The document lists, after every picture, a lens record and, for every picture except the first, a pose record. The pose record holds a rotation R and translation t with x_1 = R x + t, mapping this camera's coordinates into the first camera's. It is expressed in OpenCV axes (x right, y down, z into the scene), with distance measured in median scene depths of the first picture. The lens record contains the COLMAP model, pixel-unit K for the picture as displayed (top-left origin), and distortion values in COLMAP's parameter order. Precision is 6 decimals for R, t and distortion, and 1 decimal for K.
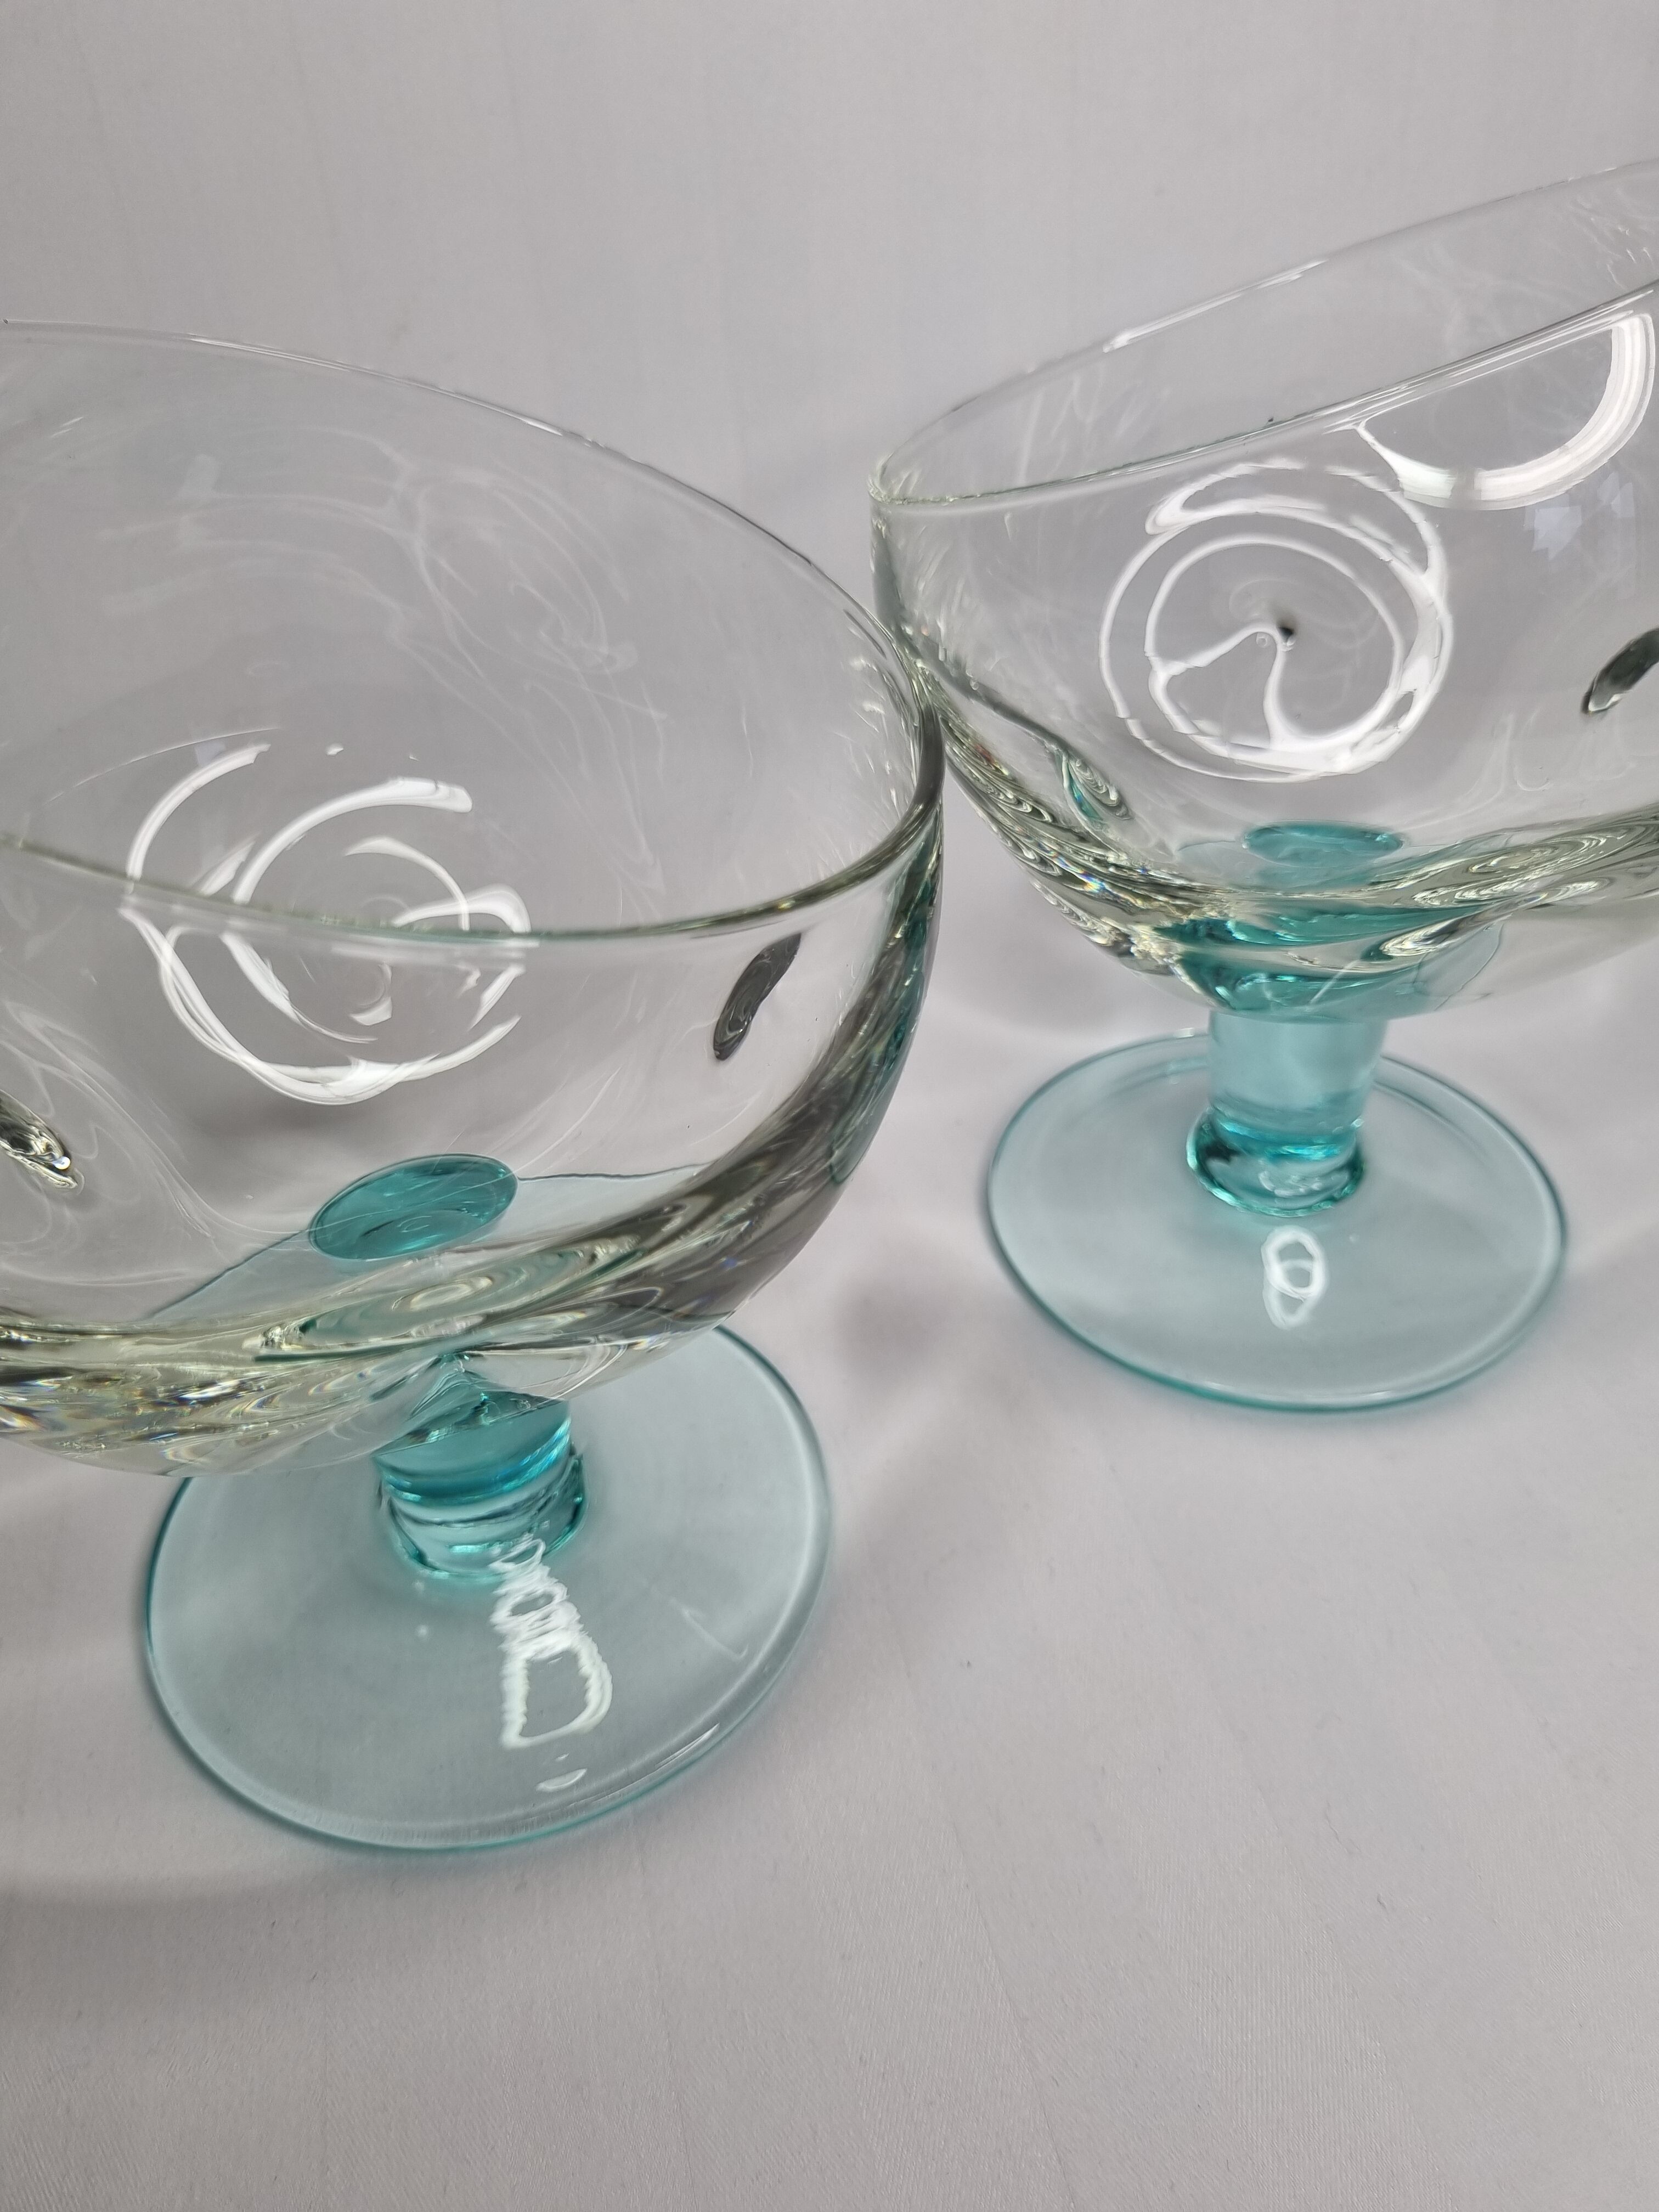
lens RADIAL K [[1706.9, 0, 872.9], [0, 1706.9, 1111.3], [0, 0, 1]] dist [-0.055197, 0.045539]
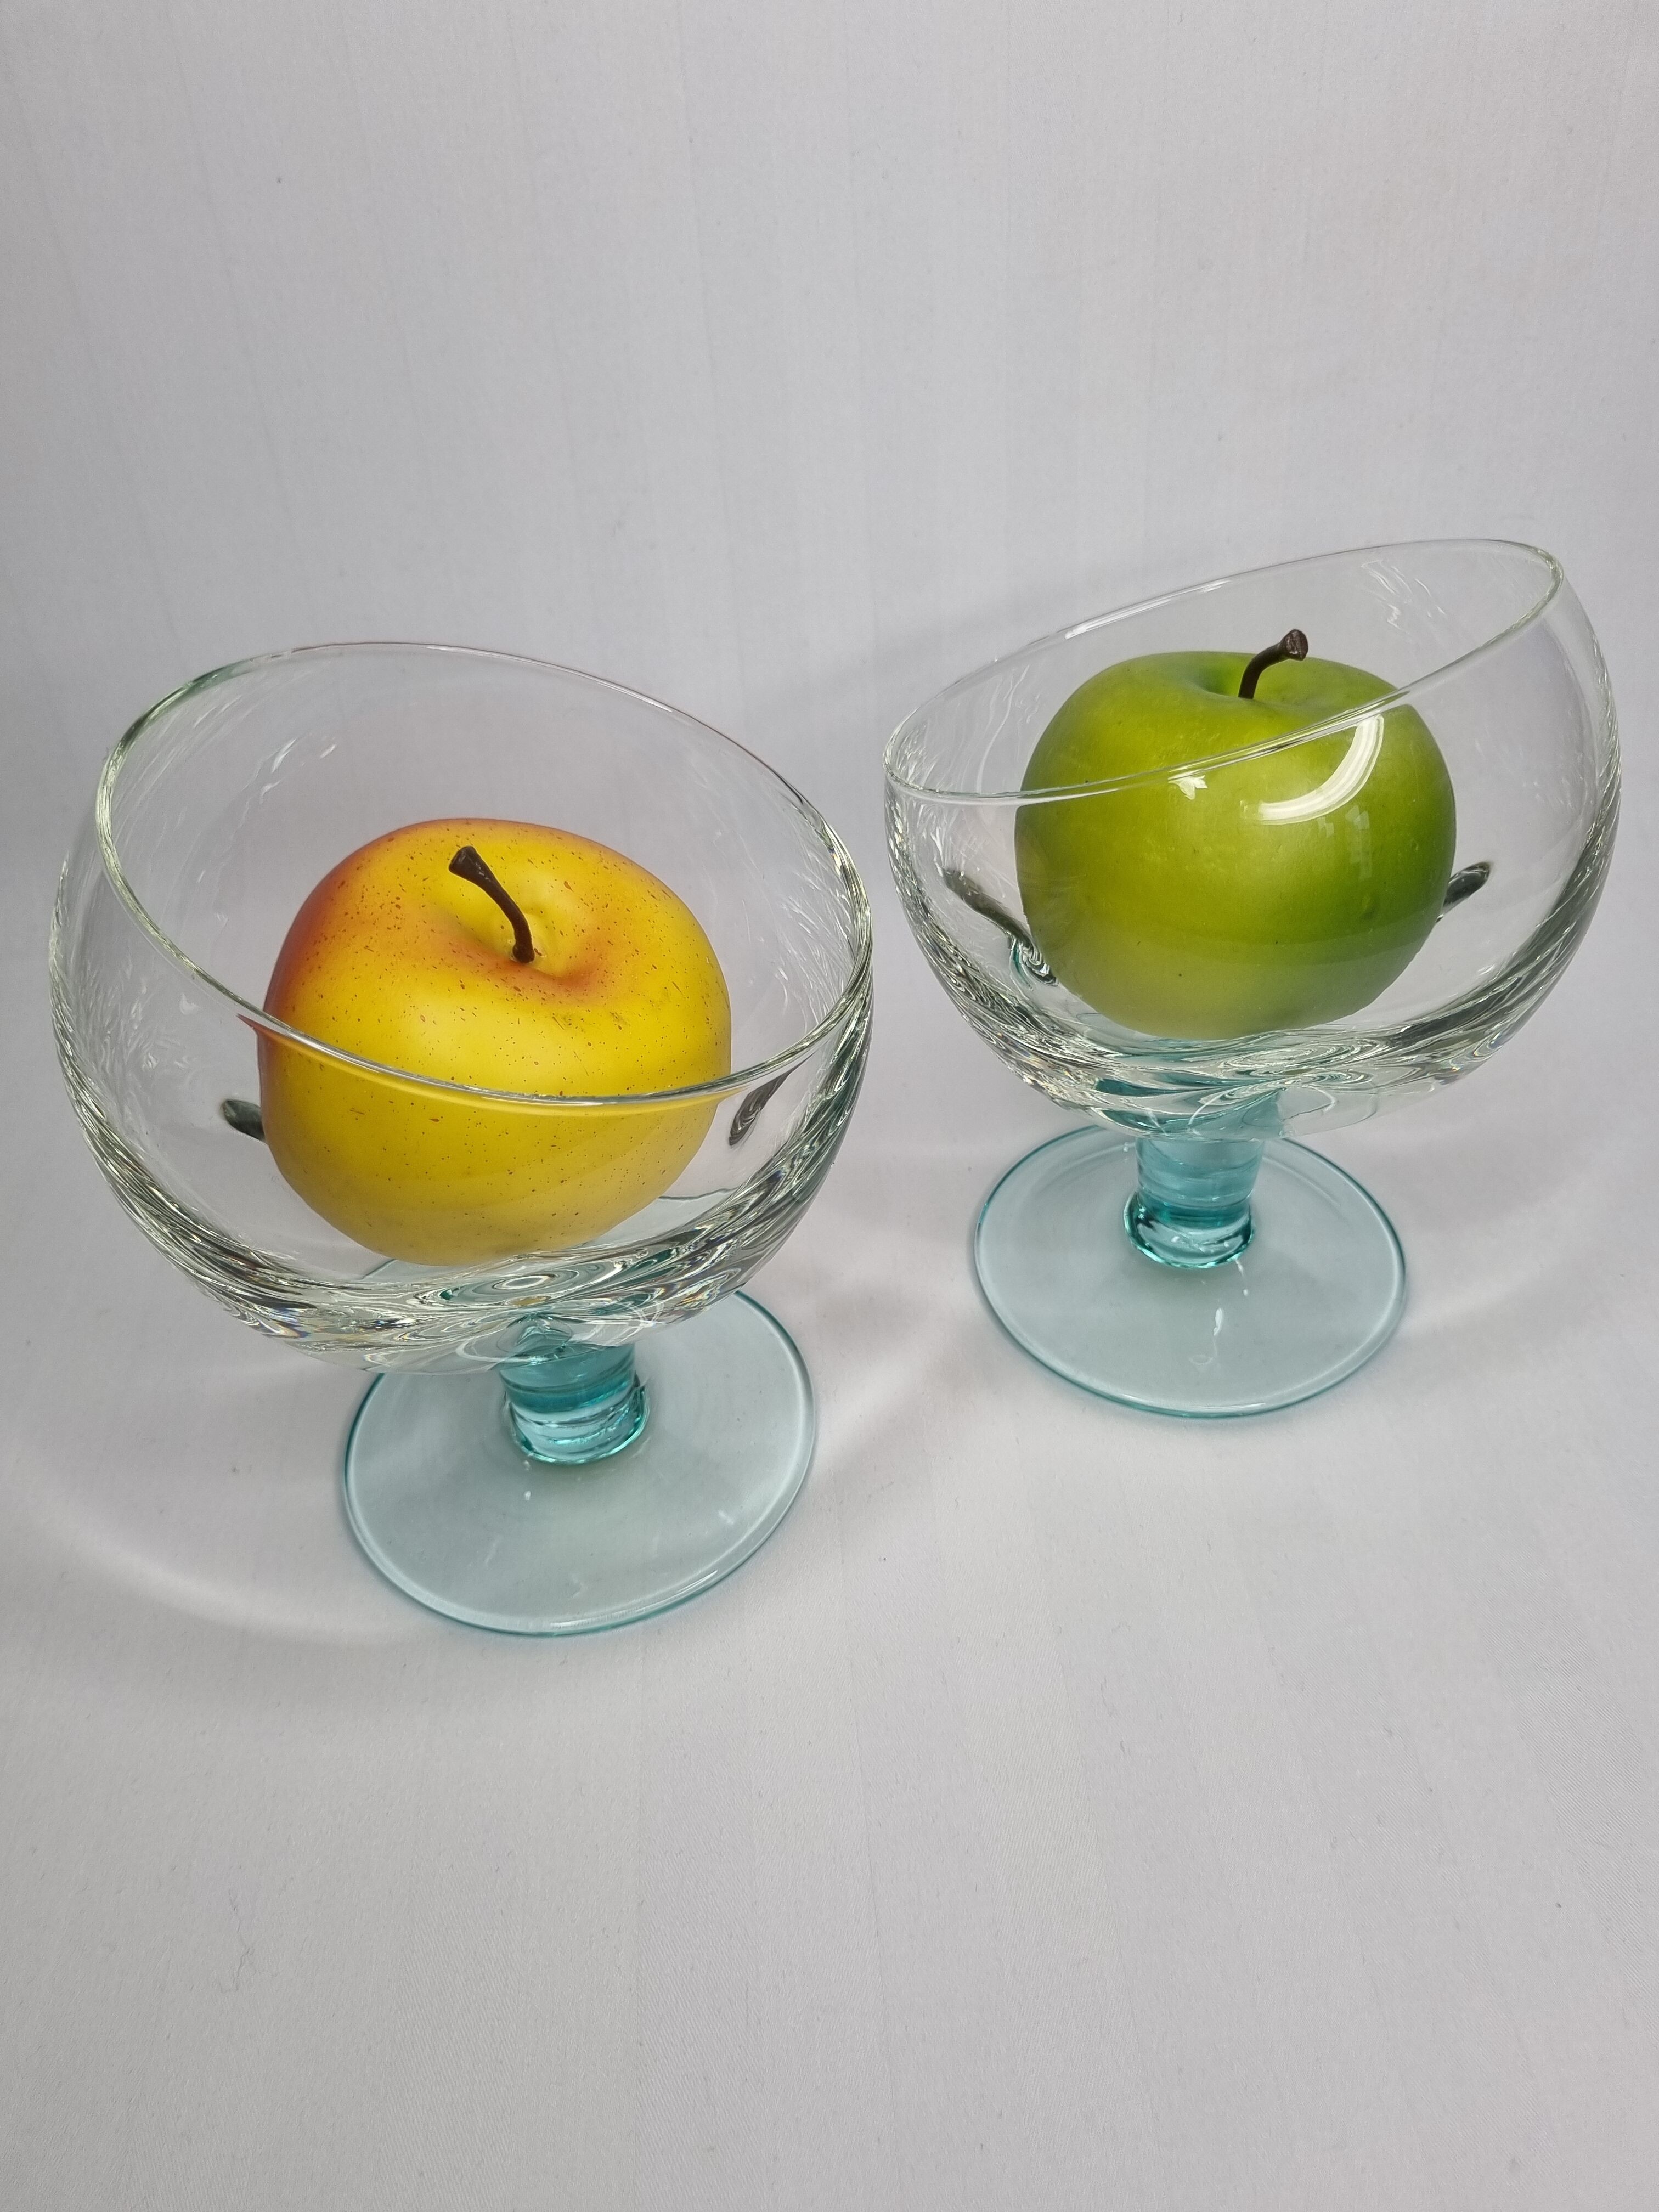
lens RADIAL K [[1688.9, 0, 919.8], [0, 1688.9, 1100.7], [0, 0, 1]] dist [0.007380, -0.030431]
pose [[0.990032, 0.091815, -0.106805, 0.210285], [-0.090669, 0.995760, 0.015551, -0.093796], [0.107780, -0.005712, 0.994158, -0.448284]]
